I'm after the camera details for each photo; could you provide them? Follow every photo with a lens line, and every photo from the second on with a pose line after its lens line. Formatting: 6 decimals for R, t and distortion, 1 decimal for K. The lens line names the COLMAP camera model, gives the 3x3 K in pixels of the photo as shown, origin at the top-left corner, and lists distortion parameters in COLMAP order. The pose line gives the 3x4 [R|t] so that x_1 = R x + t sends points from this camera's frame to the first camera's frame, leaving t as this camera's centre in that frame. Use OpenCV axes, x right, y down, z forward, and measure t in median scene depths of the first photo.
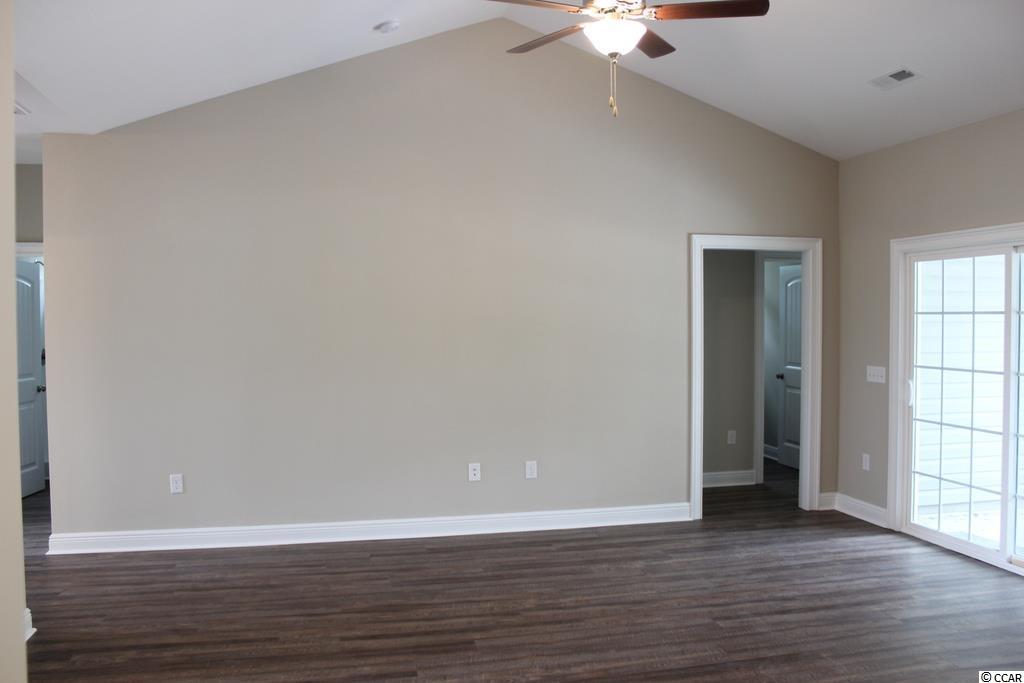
lens RADIAL K [[847.6, 0, 512.0], [0, 847.6, 341.5], [0, 0, 1]] dist [-0.158296, 0.135682]
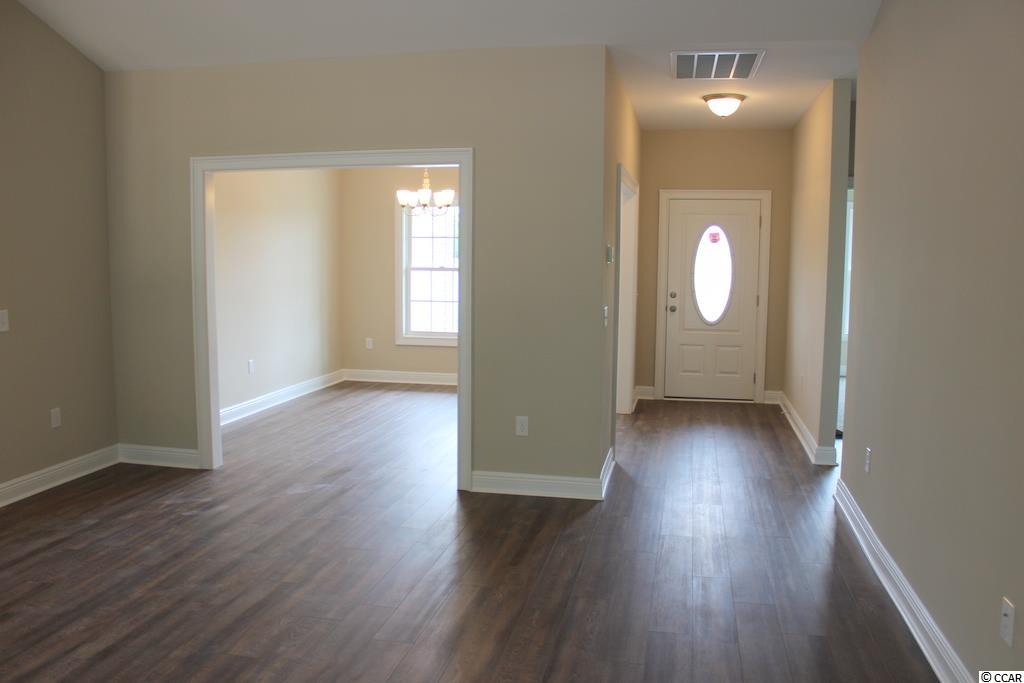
lens RADIAL K [[847.6, 0, 512.0], [0, 847.6, 341.5], [0, 0, 1]] dist [-0.158296, 0.135682]
pose [[-0.412438, 0.100375, -0.905439, 0.488044], [-0.029429, 0.991925, 0.123367, -0.033148], [0.910510, 0.077527, -0.406154, 1.082511]]
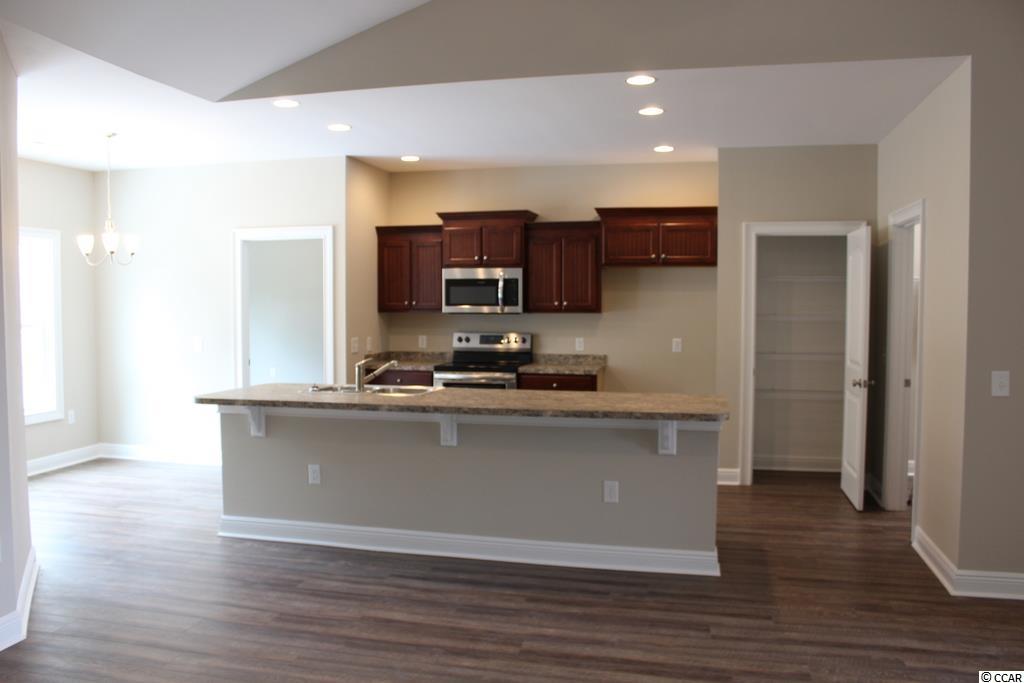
lens RADIAL K [[847.6, 0, 512.0], [0, 847.6, 341.5], [0, 0, 1]] dist [-0.158296, 0.135682]
pose [[-0.892460, -0.018117, 0.450762, -0.060223], [0.017014, 0.997131, 0.073764, -0.029048], [-0.450805, 0.073501, -0.889591, 1.080276]]
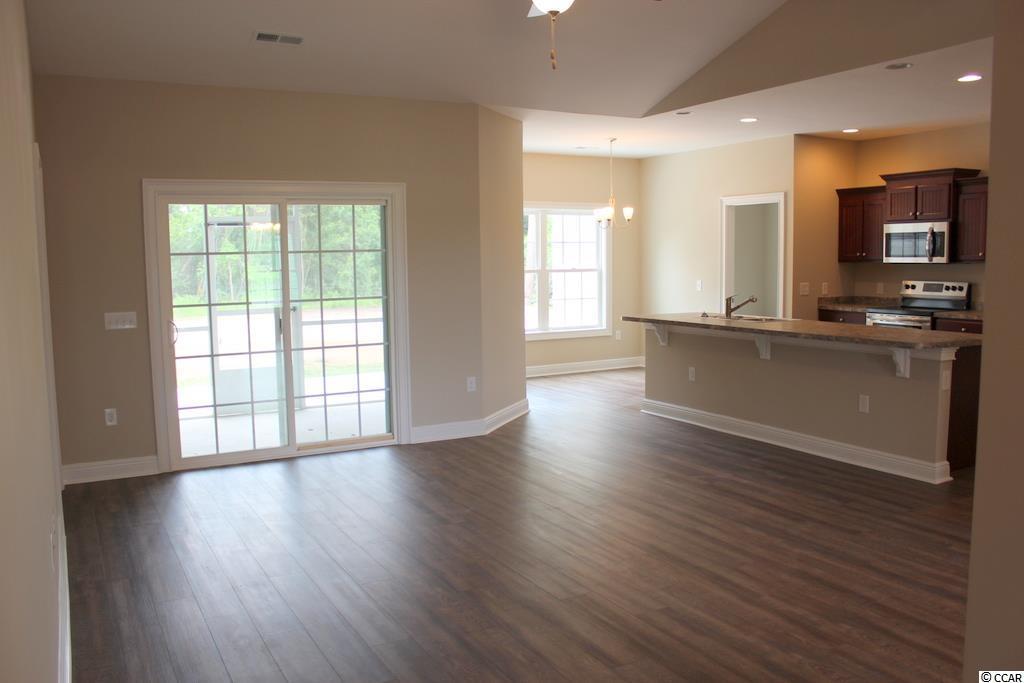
lens RADIAL K [[847.6, 0, 512.0], [0, 847.6, 341.5], [0, 0, 1]] dist [-0.158296, 0.135682]
pose [[-0.281671, -0.088935, 0.955381, -0.688221], [0.041772, 0.993615, 0.104809, -0.019129], [-0.958601, 0.069430, -0.276157, 0.992657]]
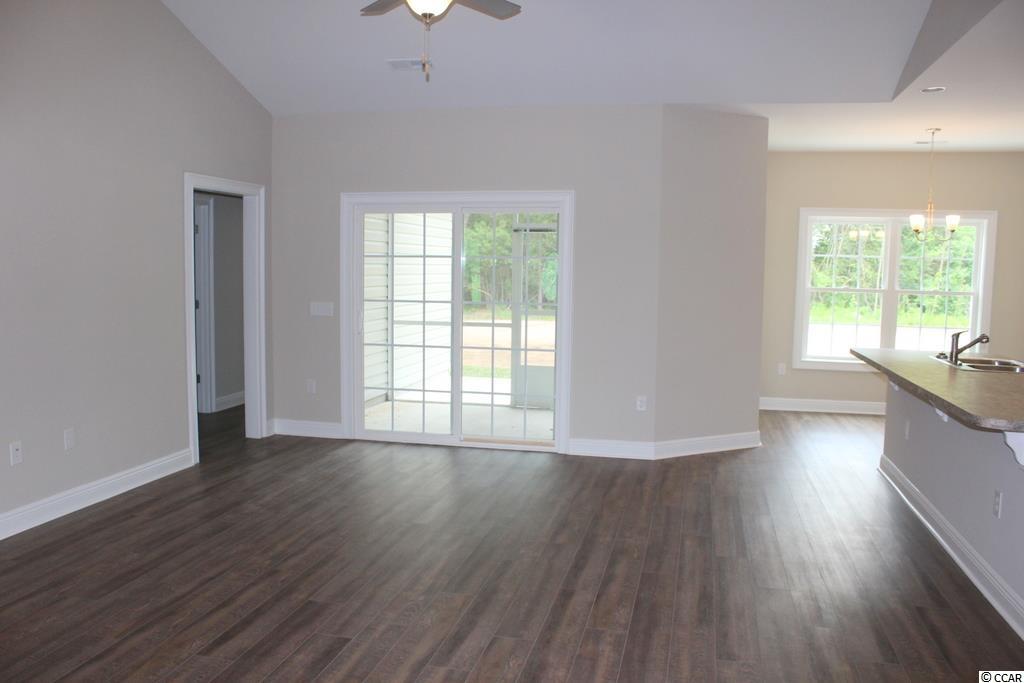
lens RADIAL K [[847.6, 0, 512.0], [0, 847.6, 341.5], [0, 0, 1]] dist [-0.158296, 0.135682]
pose [[0.431171, -0.071570, 0.899427, -0.595752], [0.007985, 0.997113, 0.075515, -0.001610], [-0.902235, -0.025378, 0.430498, 0.303662]]
